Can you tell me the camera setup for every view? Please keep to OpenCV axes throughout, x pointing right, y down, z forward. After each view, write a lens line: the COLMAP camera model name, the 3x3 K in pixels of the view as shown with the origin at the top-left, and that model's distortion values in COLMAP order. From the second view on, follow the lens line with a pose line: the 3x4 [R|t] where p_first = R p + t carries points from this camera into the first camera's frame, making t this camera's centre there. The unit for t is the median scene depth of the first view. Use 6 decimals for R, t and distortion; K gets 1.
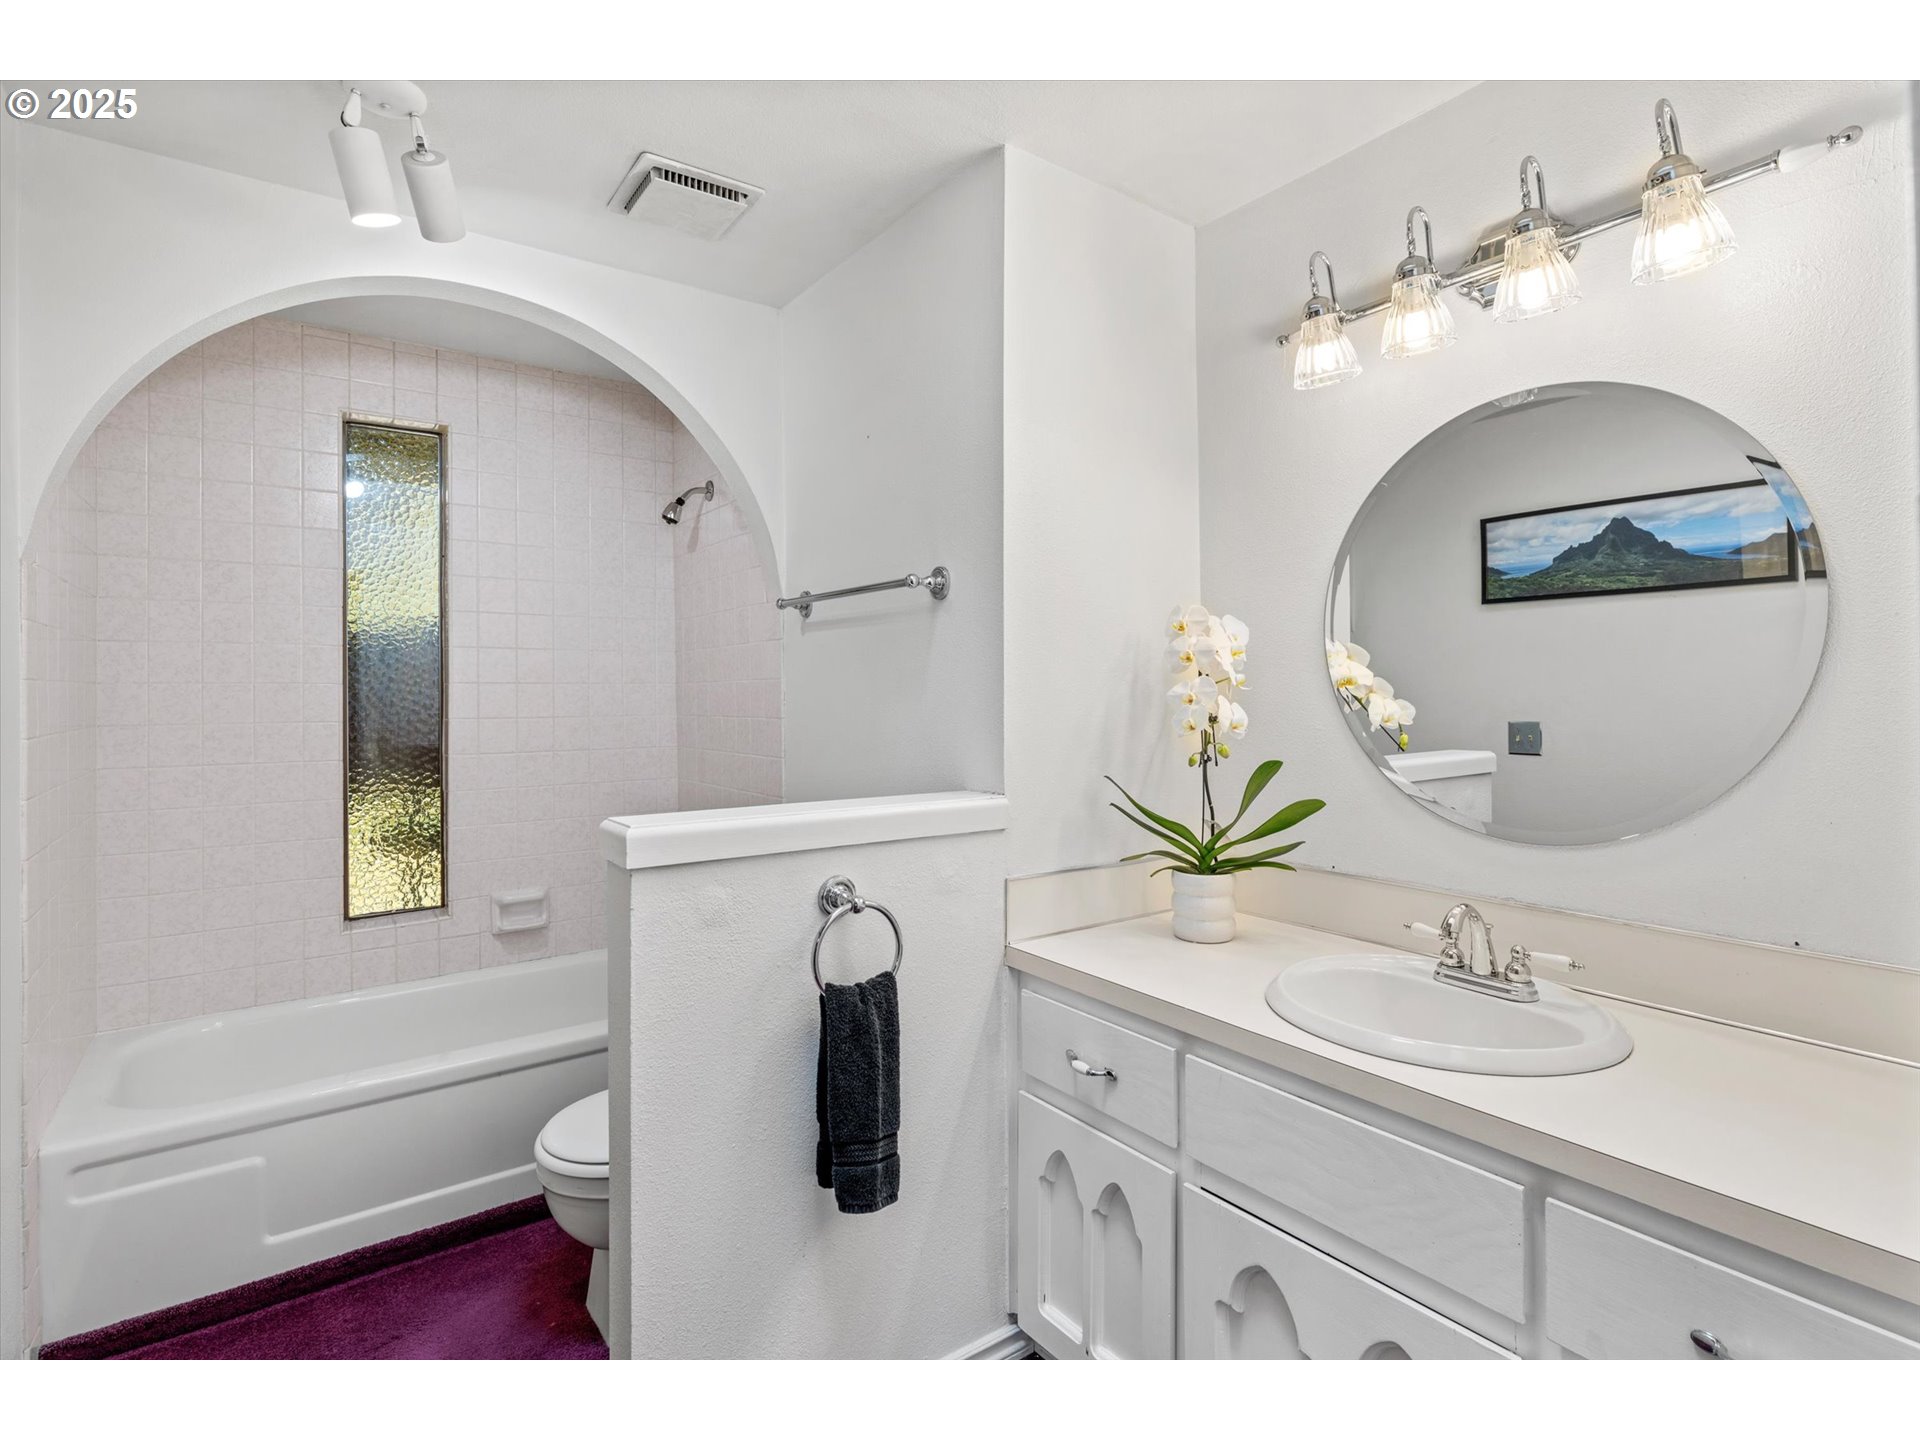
lens RADIAL K [[943.5, 0, 948.7], [0, 943.5, 710.4], [0, 0, 1]] dist [0.003970, -0.001886]
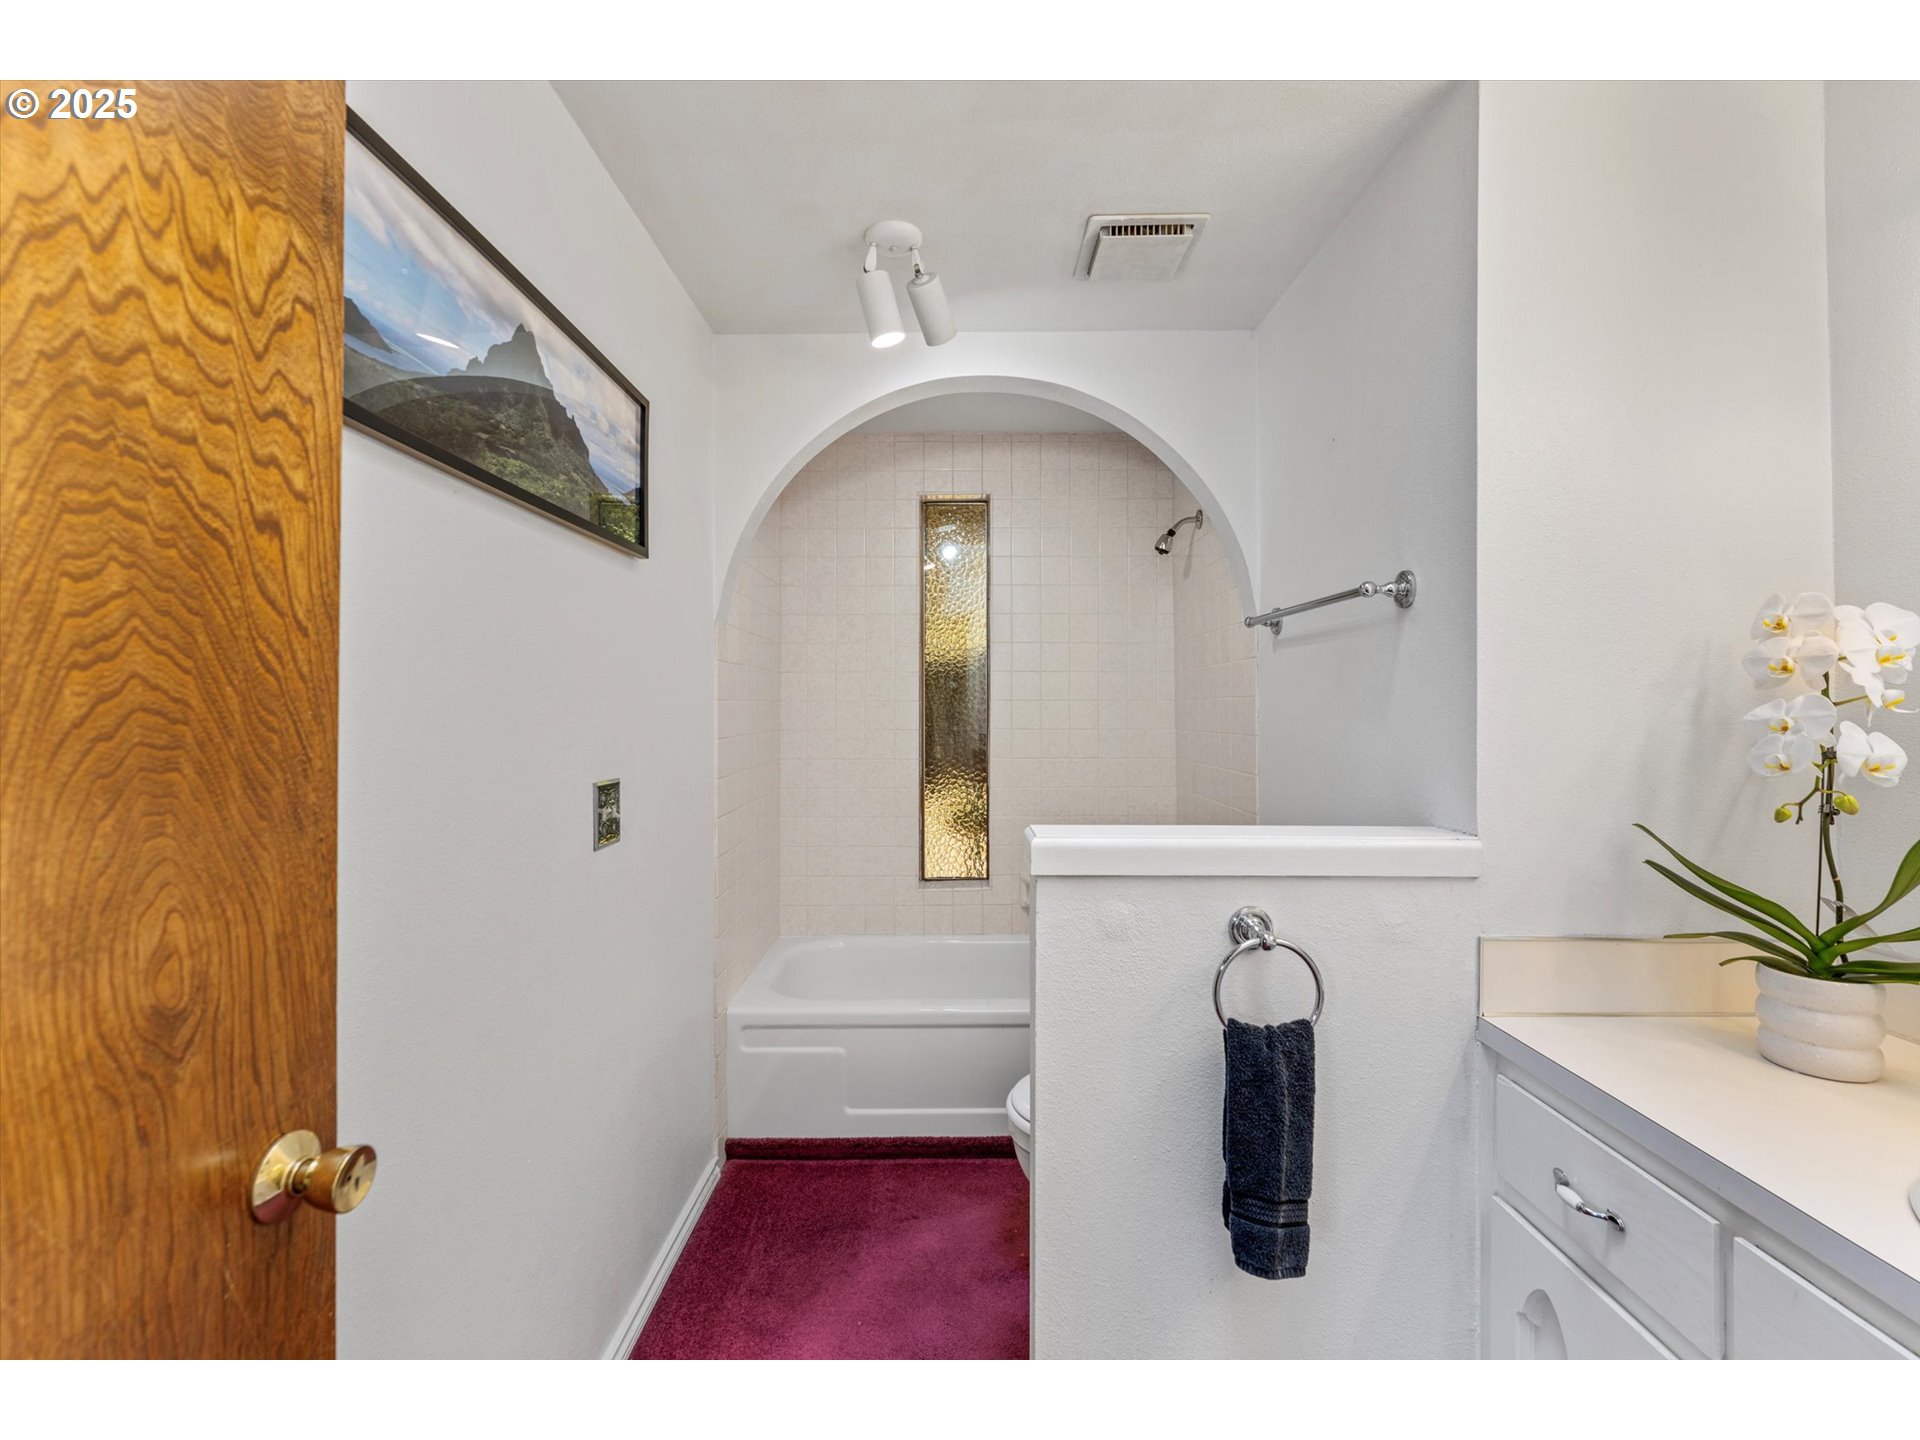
lens RADIAL K [[828.3, 0, 960.6], [0, 828.3, 715.3], [0, 0, 1]] dist [-0.001688, -0.000035]
pose [[0.810490, 0.010248, -0.585662, 0.112112], [-0.014066, 0.999899, -0.001970, -0.009504], [0.585583, 0.009834, 0.810553, 0.131084]]
